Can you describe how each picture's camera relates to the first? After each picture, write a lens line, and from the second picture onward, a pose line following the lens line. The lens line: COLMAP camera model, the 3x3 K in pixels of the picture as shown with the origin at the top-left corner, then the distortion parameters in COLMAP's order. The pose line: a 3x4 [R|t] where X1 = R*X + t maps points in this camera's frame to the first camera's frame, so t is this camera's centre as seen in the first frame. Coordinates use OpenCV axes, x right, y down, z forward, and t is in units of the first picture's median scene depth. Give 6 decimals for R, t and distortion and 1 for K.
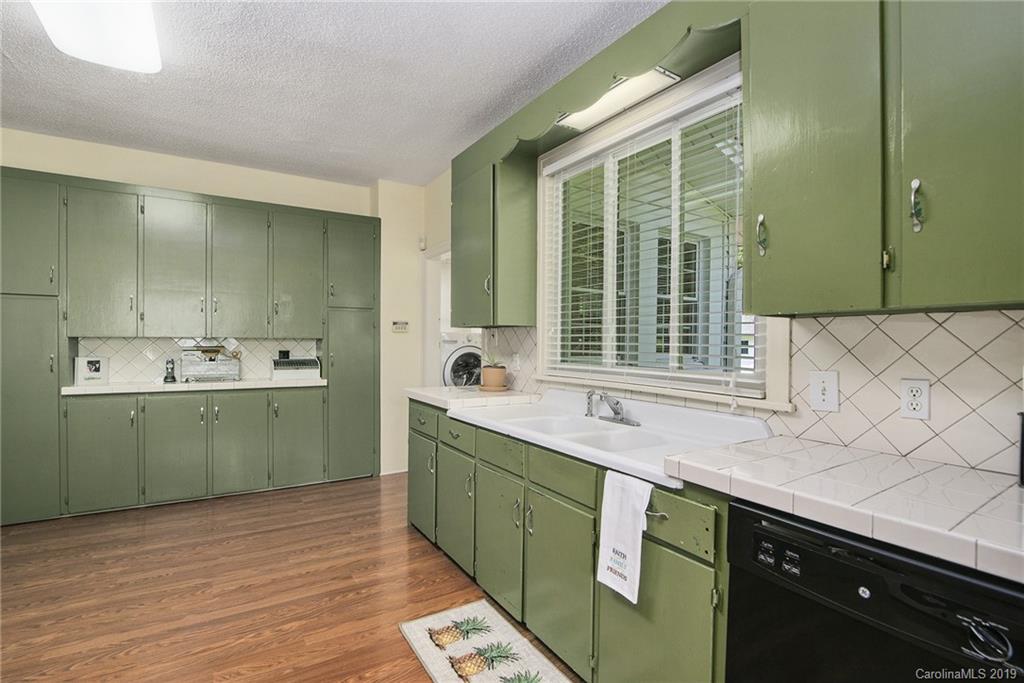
lens RADIAL K [[474.1, 0, 501.4], [0, 474.1, 340.1], [0, 0, 1]] dist [-0.001676, 0.000443]
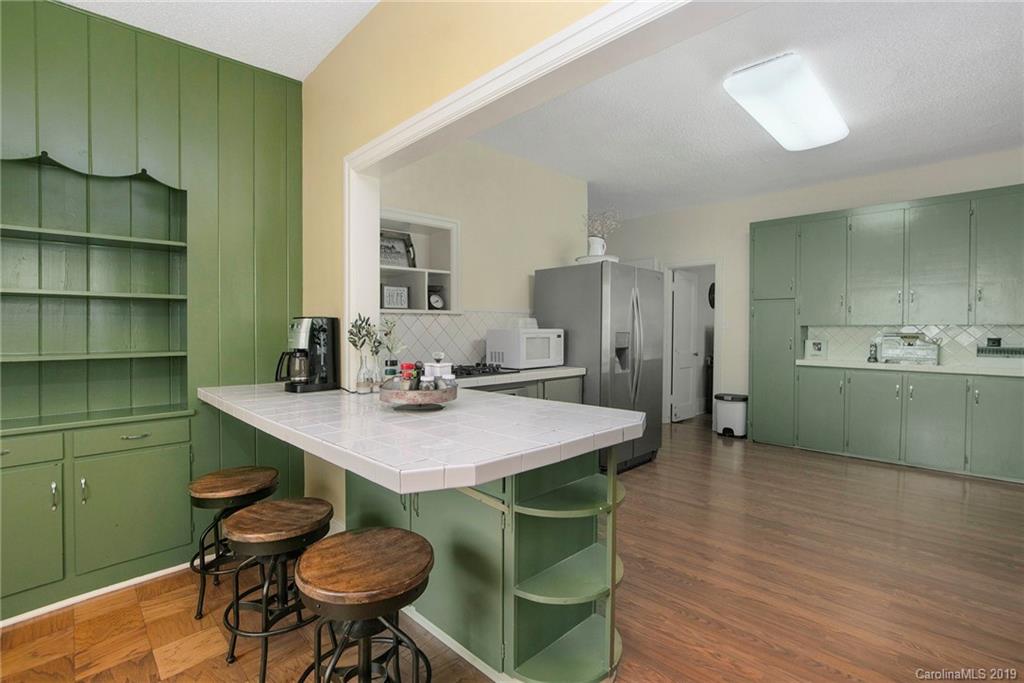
lens RADIAL K [[474.1, 0, 501.4], [0, 474.1, 340.1], [0, 0, 1]] dist [-0.001676, 0.000443]
pose [[0.216032, 0.020261, -0.976176, 0.288805], [0.005201, 0.999747, 0.021902, 0.000486], [0.976373, -0.009808, 0.215872, -0.201418]]
